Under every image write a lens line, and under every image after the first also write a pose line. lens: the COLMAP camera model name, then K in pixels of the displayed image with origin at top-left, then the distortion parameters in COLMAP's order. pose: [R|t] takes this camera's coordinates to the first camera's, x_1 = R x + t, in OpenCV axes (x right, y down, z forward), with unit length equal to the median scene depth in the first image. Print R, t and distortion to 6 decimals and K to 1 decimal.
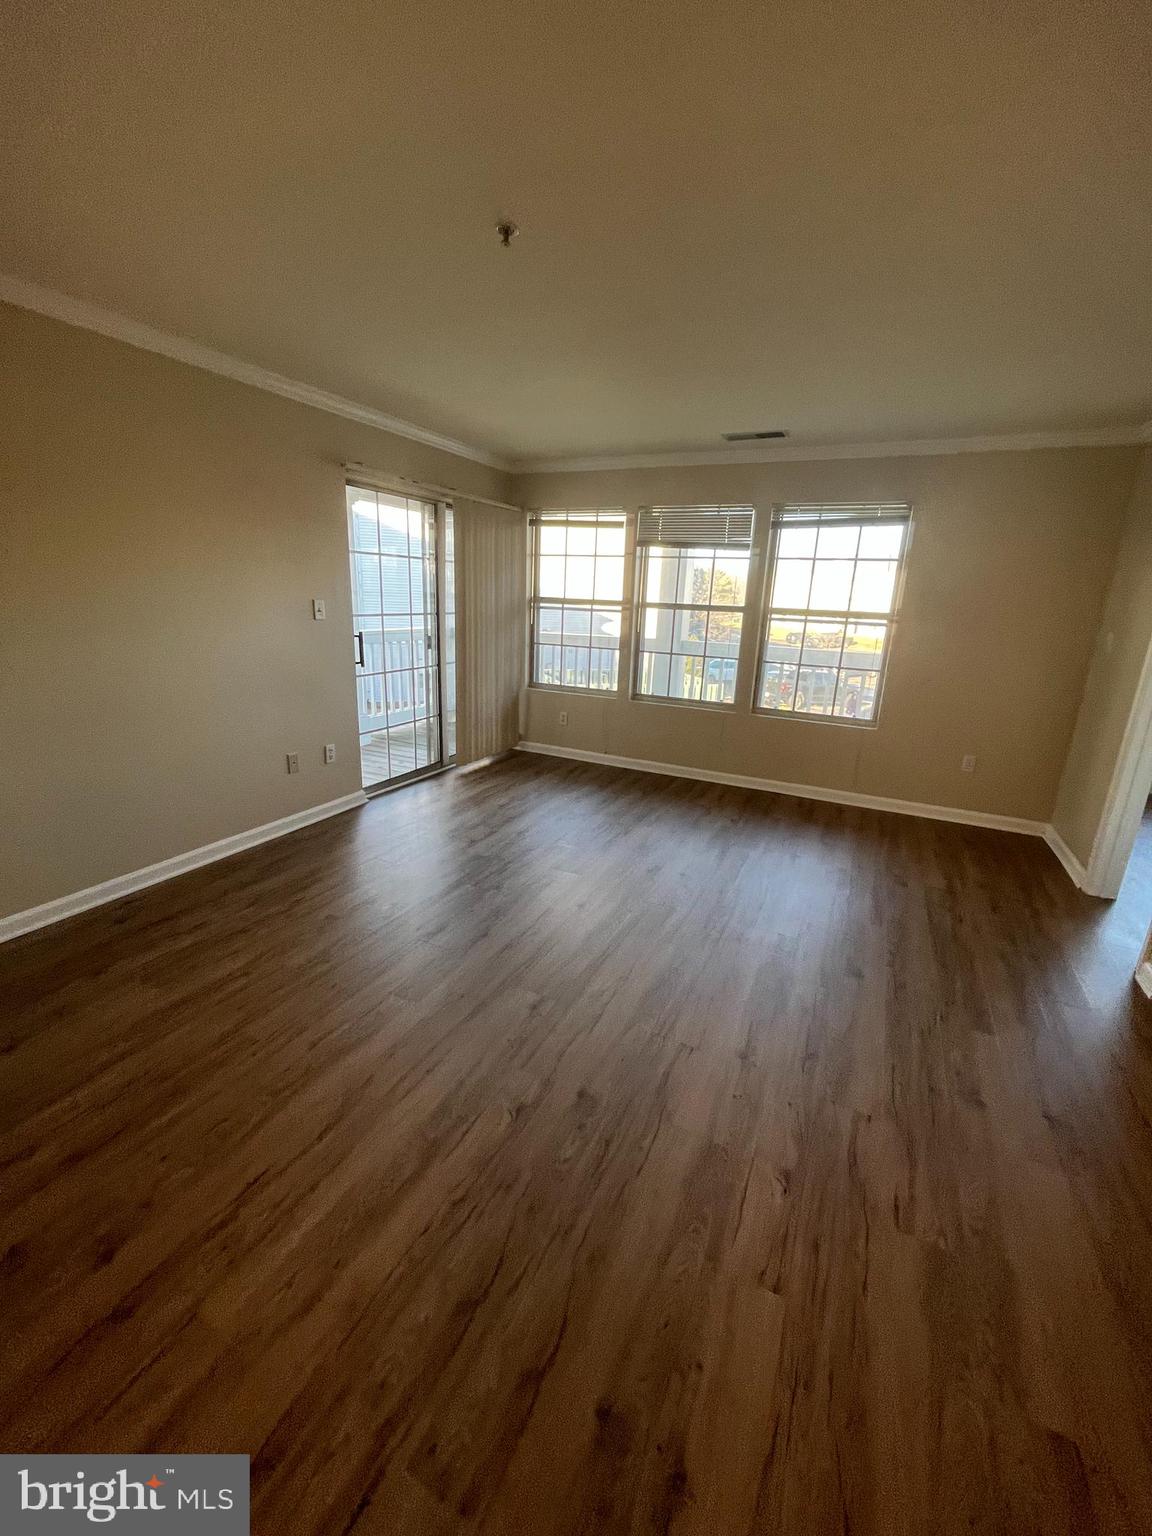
lens RADIAL K [[624.0, 0, 579.8], [0, 624.0, 767.5], [0, 0, 1]] dist [-0.001743, 0.000265]
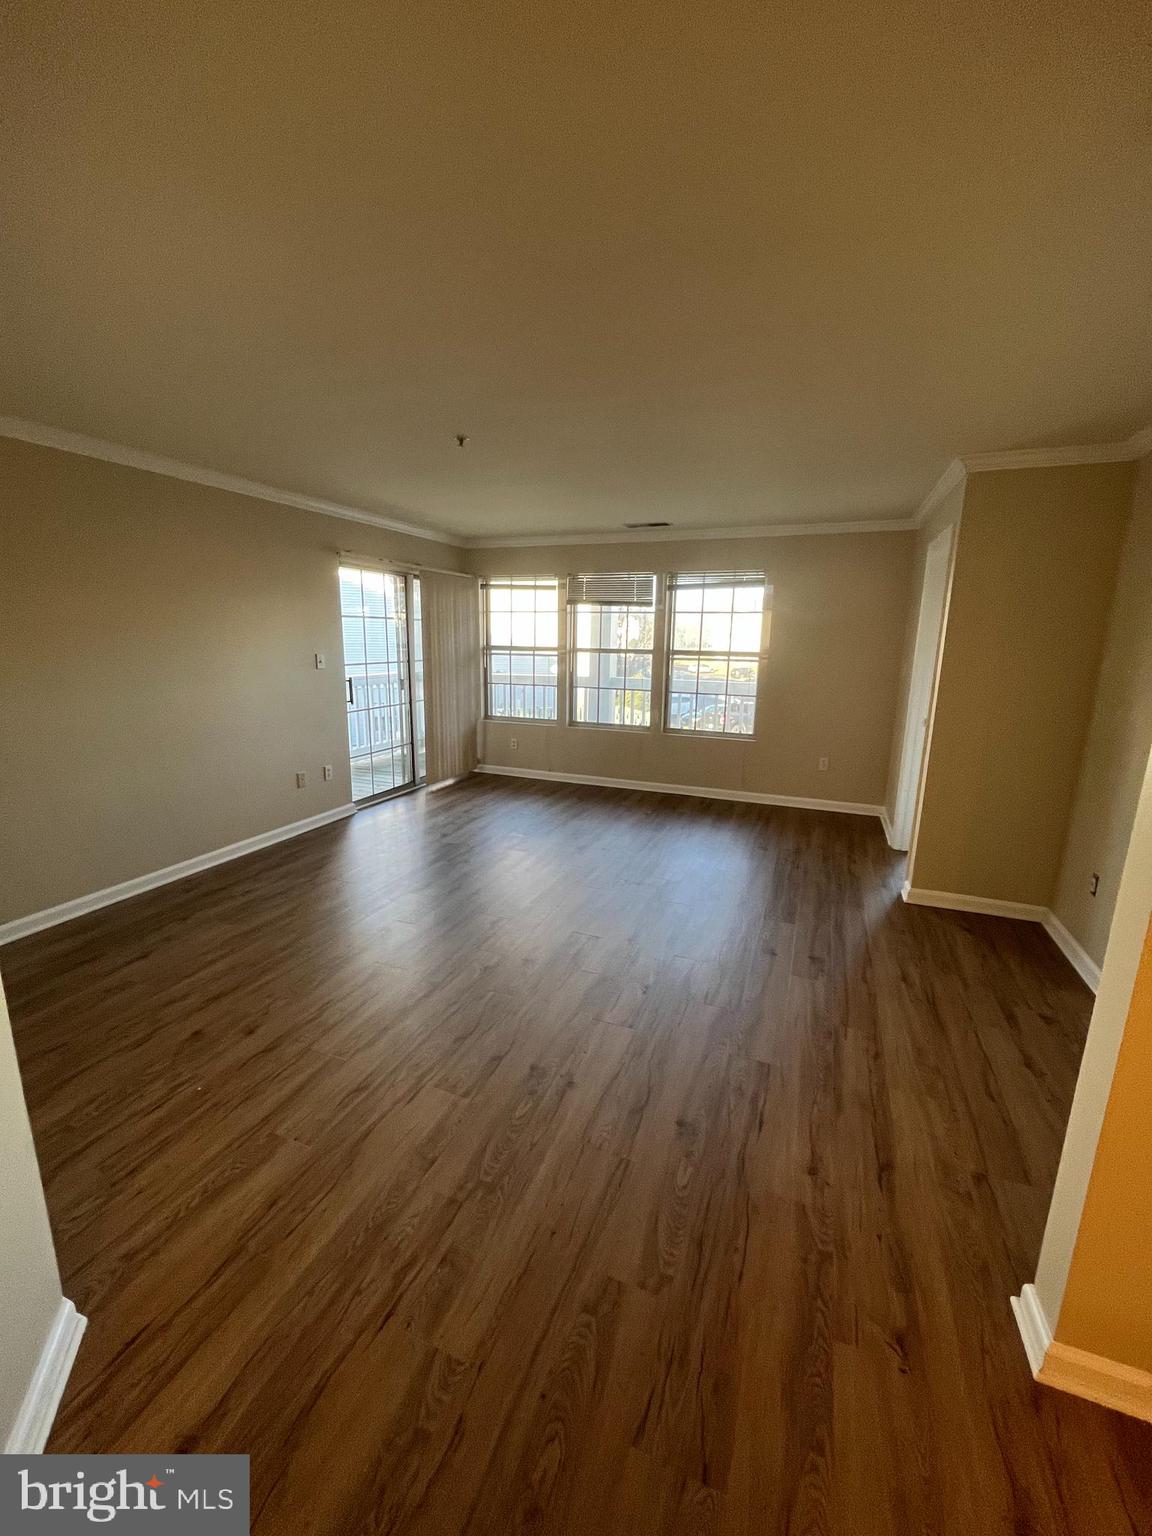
lens RADIAL K [[624.0, 0, 577.9], [0, 624.0, 772.2], [0, 0, 1]] dist [-0.001743, 0.000265]
pose [[0.997278, -0.036908, 0.063836, 0.022565], [0.040441, 0.997669, -0.054966, 0.059793], [-0.061659, 0.057398, 0.996445, -0.264579]]
